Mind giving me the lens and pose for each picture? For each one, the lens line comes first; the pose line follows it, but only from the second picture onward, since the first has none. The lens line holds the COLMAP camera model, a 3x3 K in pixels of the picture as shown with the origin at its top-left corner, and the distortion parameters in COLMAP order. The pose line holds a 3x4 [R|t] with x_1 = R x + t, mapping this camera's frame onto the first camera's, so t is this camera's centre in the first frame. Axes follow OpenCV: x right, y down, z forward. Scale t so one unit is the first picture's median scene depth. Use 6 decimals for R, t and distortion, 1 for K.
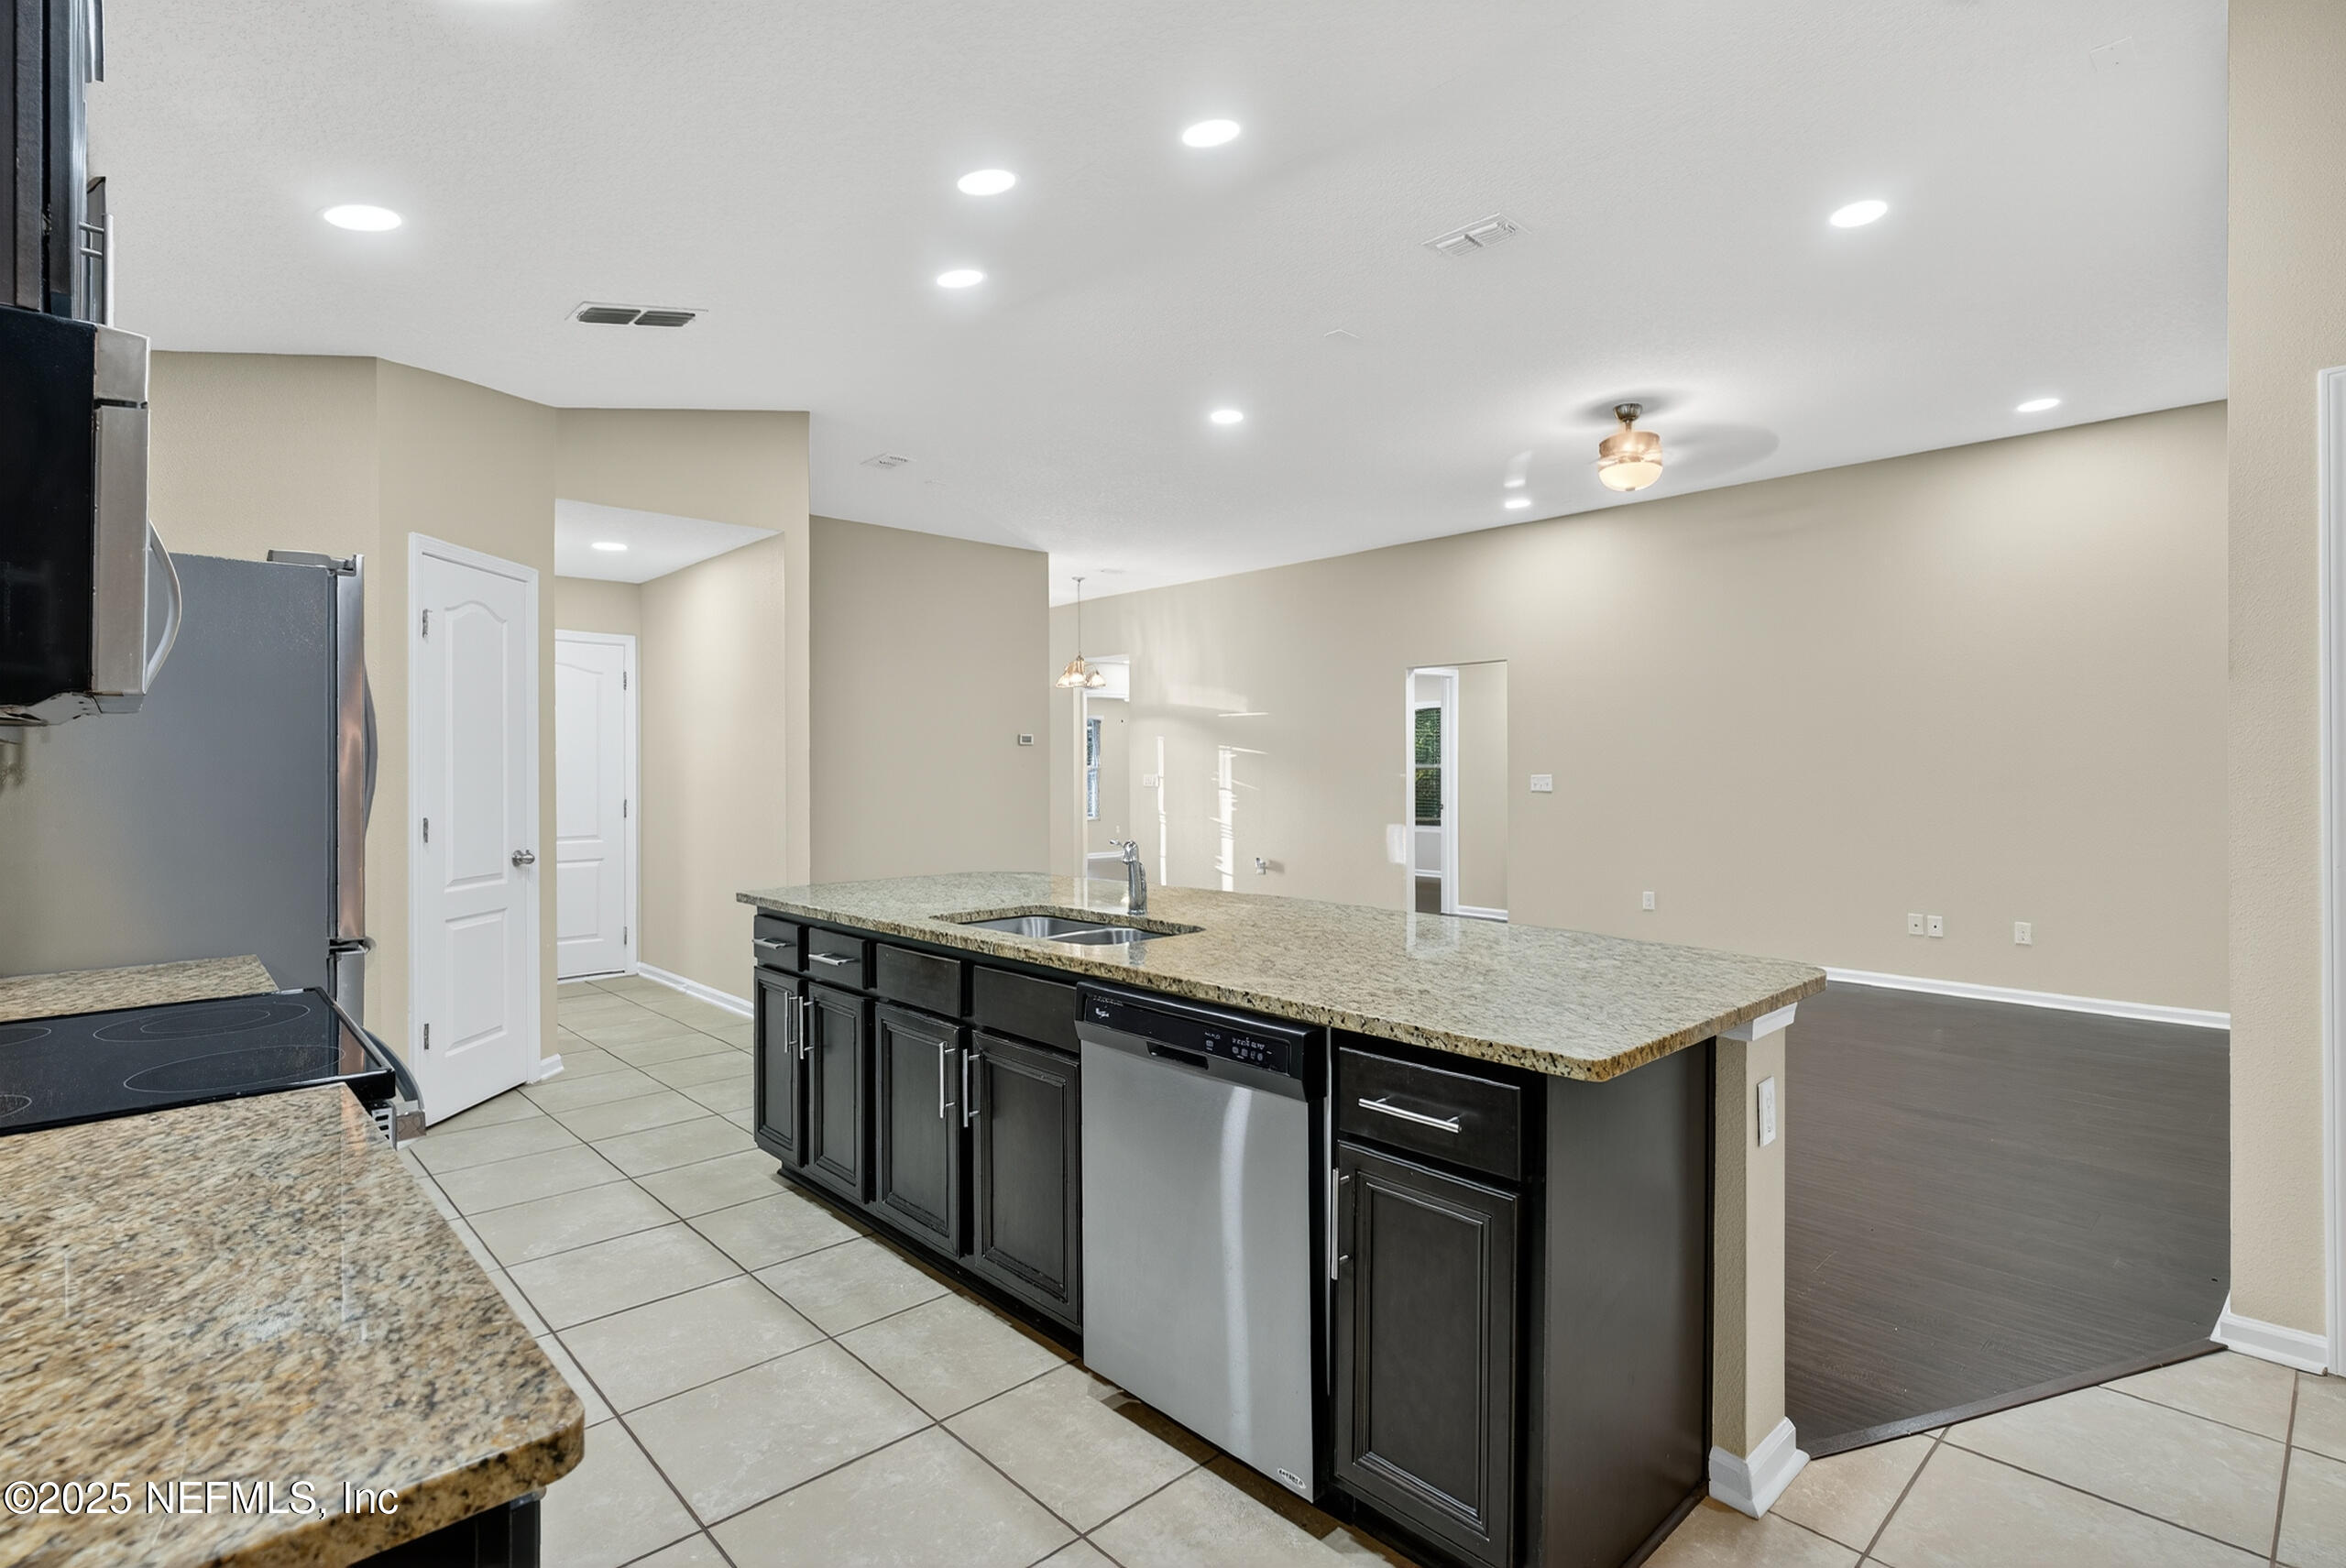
lens RADIAL K [[1125.1, 0, 1171.0], [0, 1125.1, 760.0], [0, 0, 1]] dist [-0.002837, 0.000098]
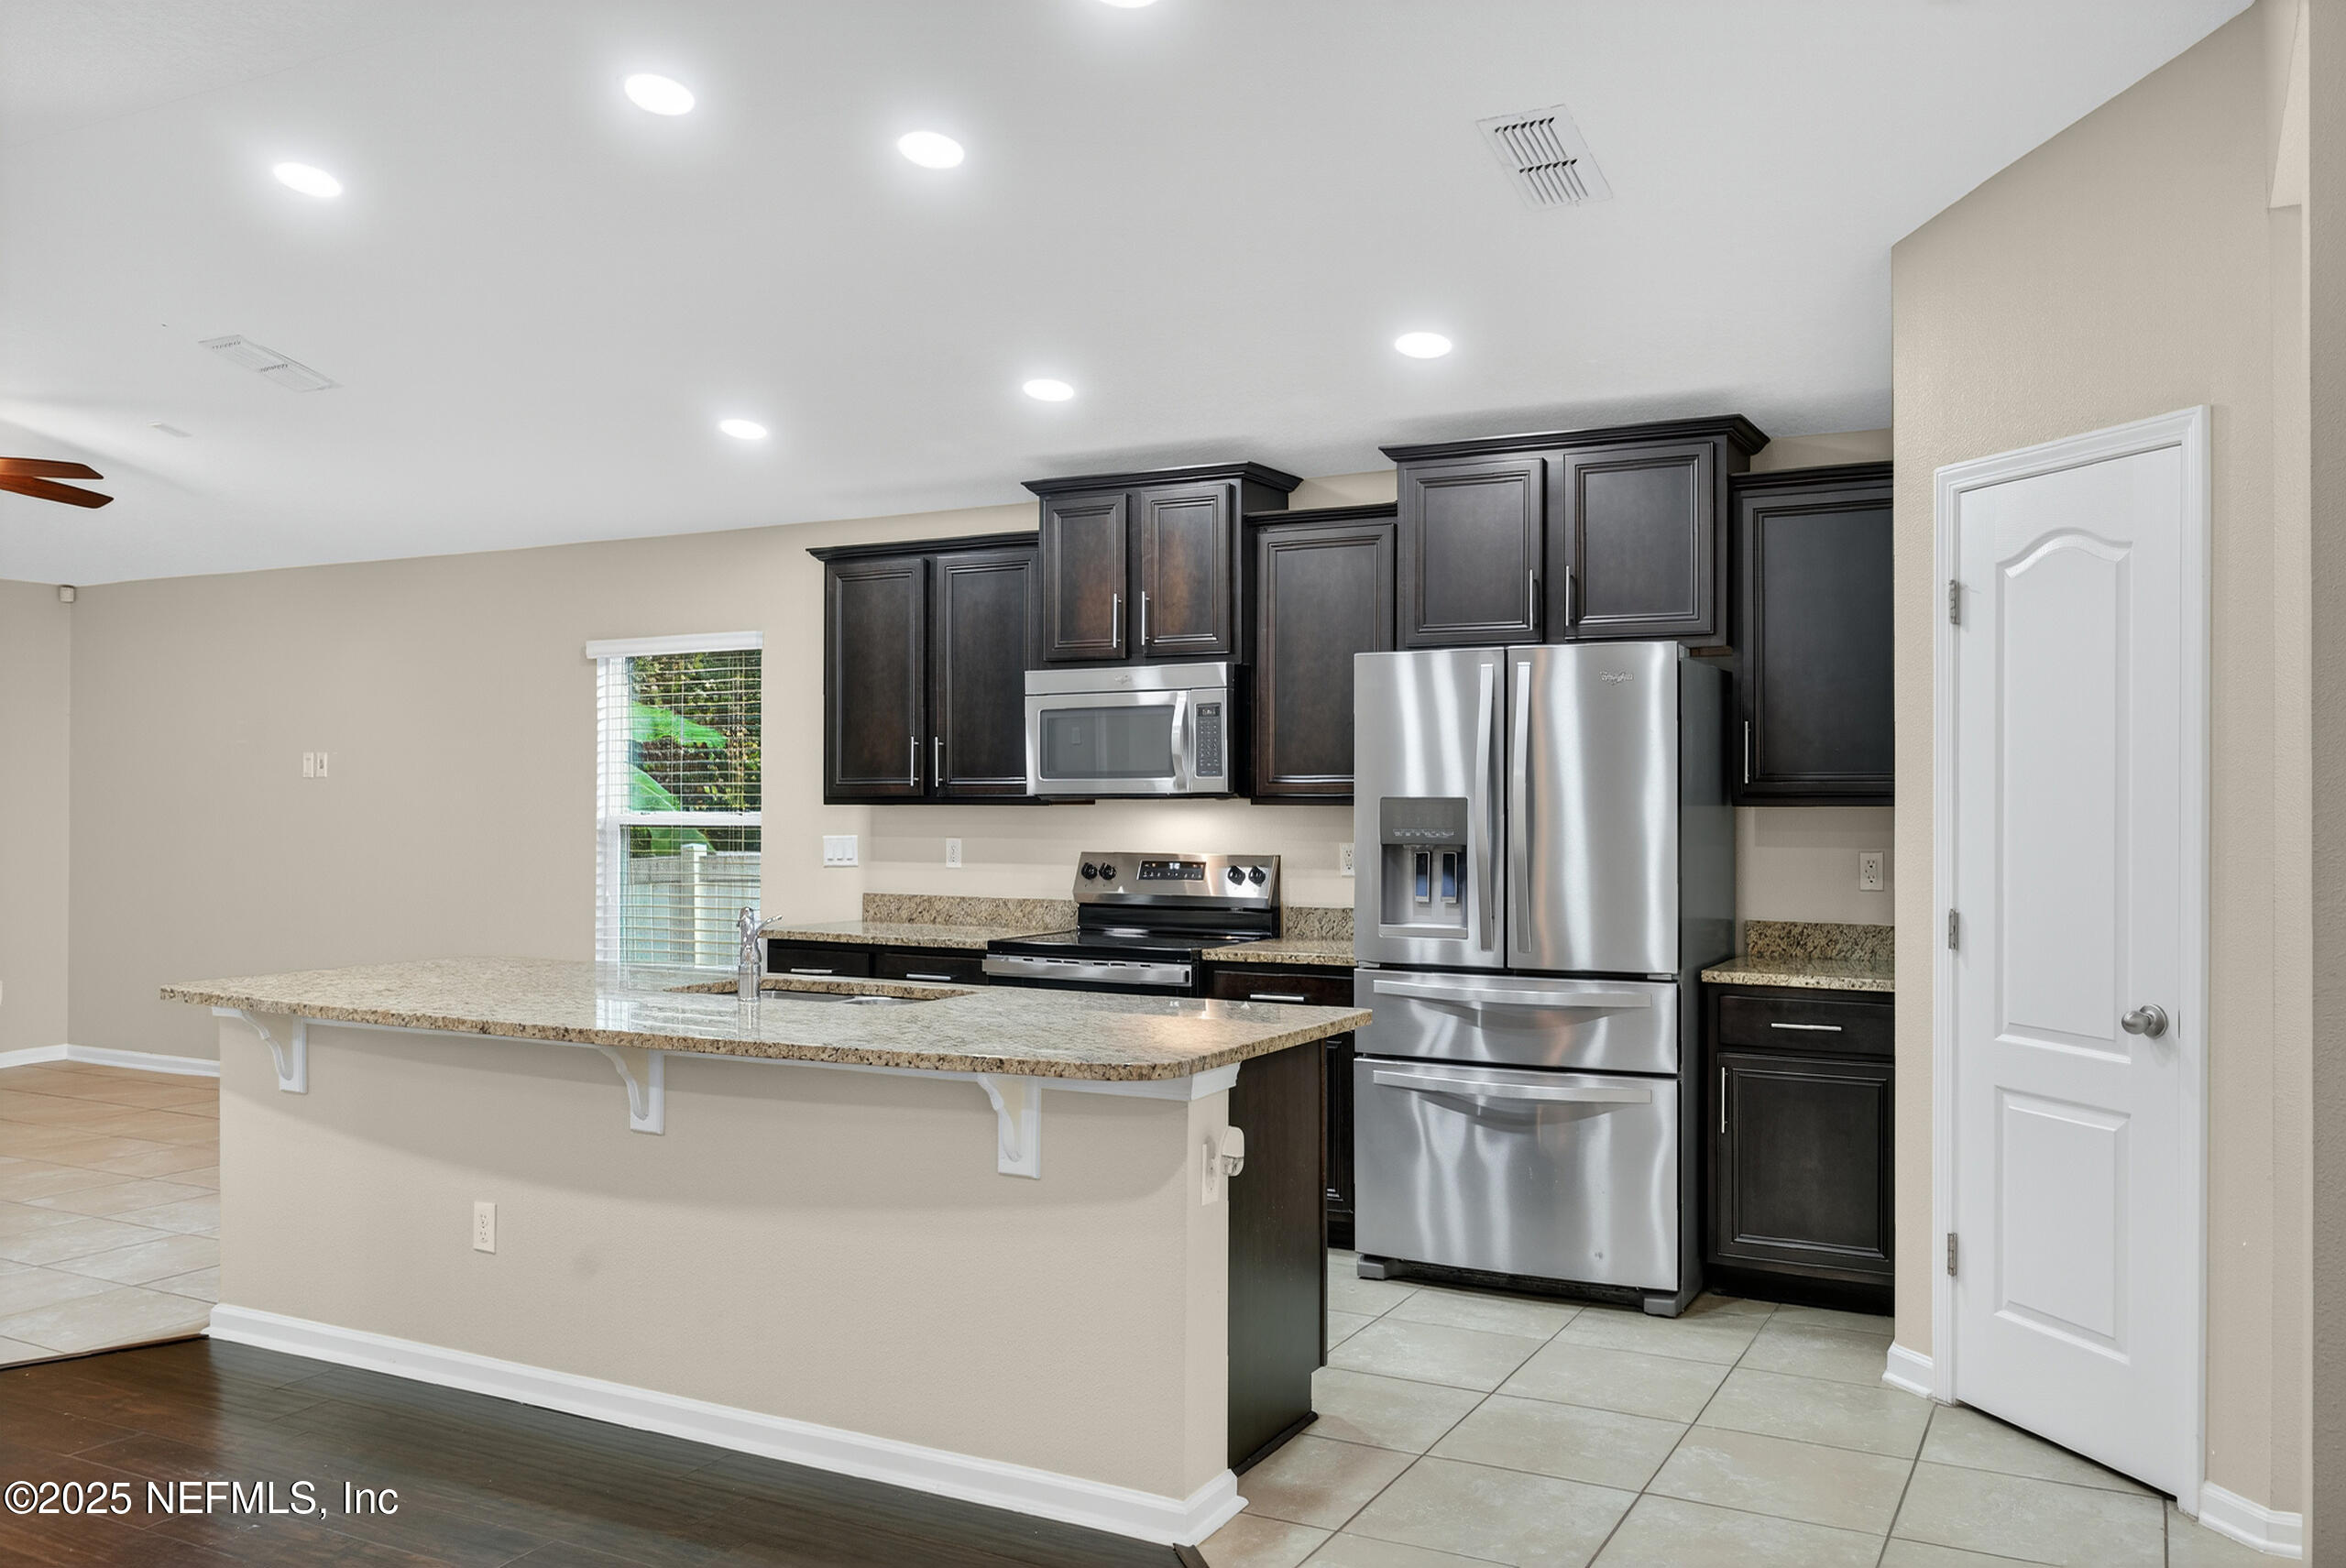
lens RADIAL K [[1842.6, 0, 1175.2], [0, 1842.6, 783.5], [0, 0, 1]] dist [-0.007736, 0.018485]
pose [[-0.946119, 0.000790, -0.323817, 0.066518], [0.005204, 0.999905, -0.012767, -0.006514], [0.323776, -0.013764, -0.946034, 1.399353]]
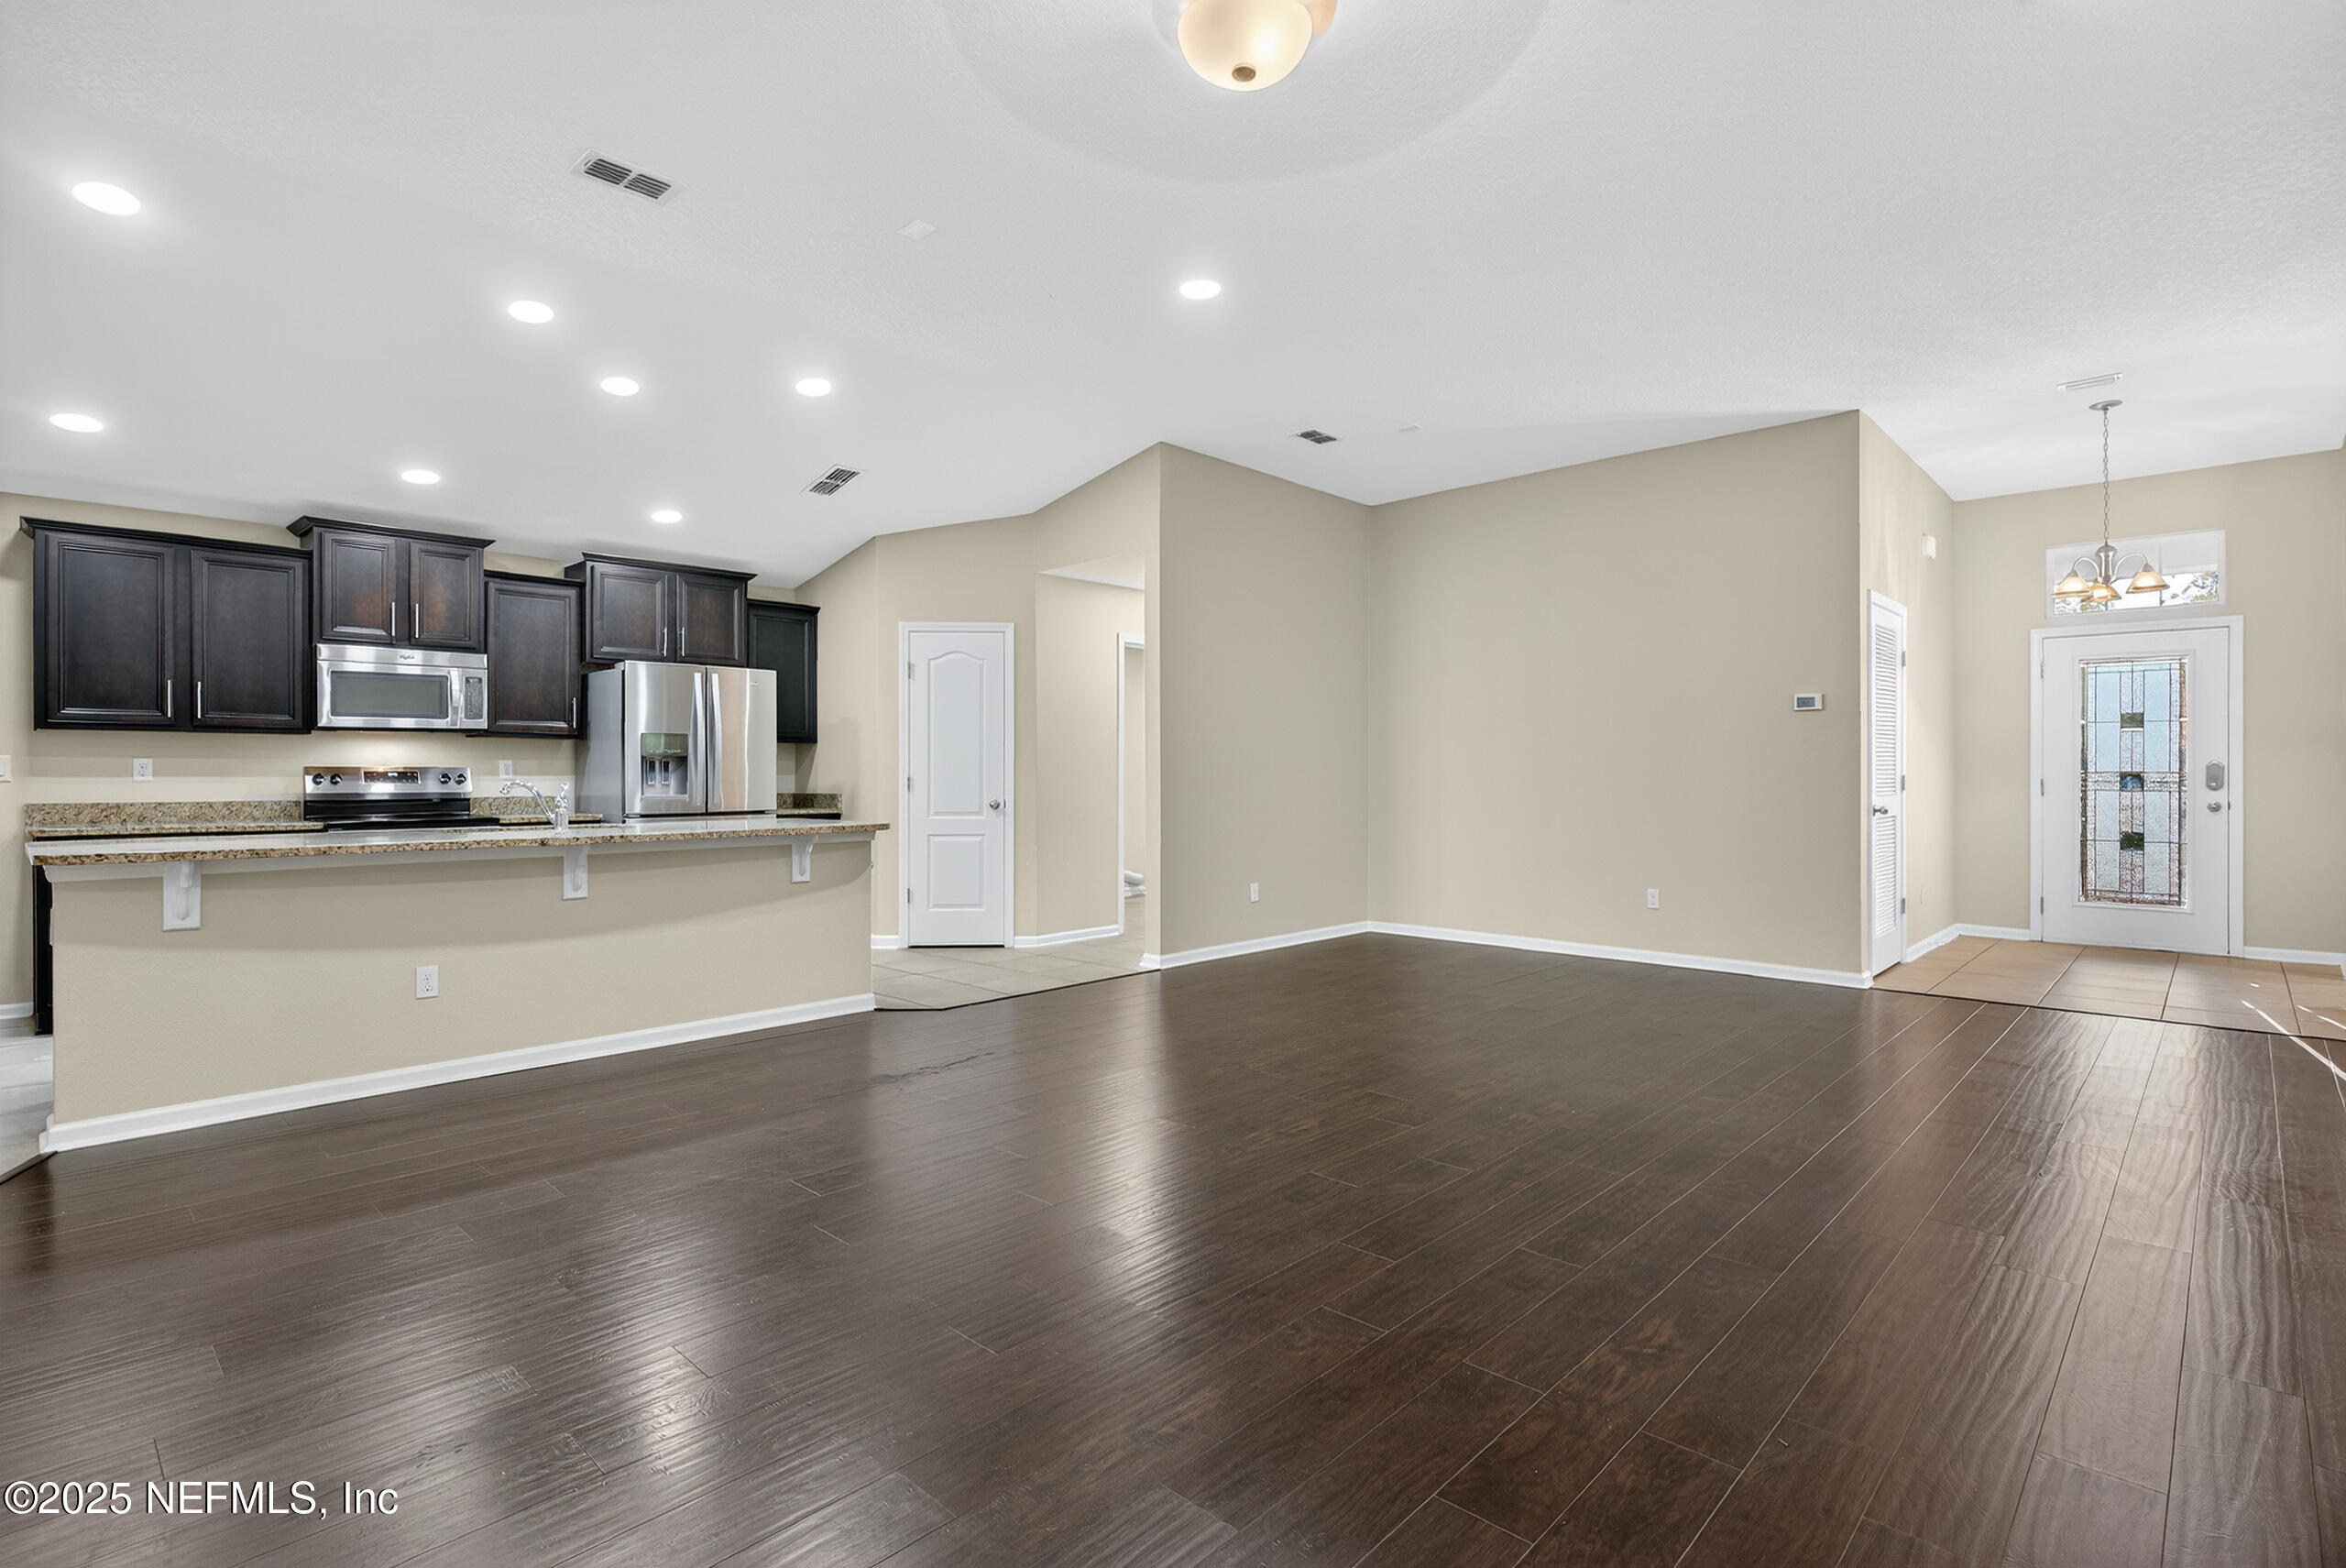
lens RADIAL K [[1125.1, 0, 1177.4], [0, 1125.1, 770.6], [0, 0, 1]] dist [-0.002837, 0.000098]
pose [[0.061356, 0.001013, -0.998115, 0.902573], [0.008314, 0.999964, 0.001526, 0.032965], [0.998081, -0.008392, 0.061345, 1.005601]]
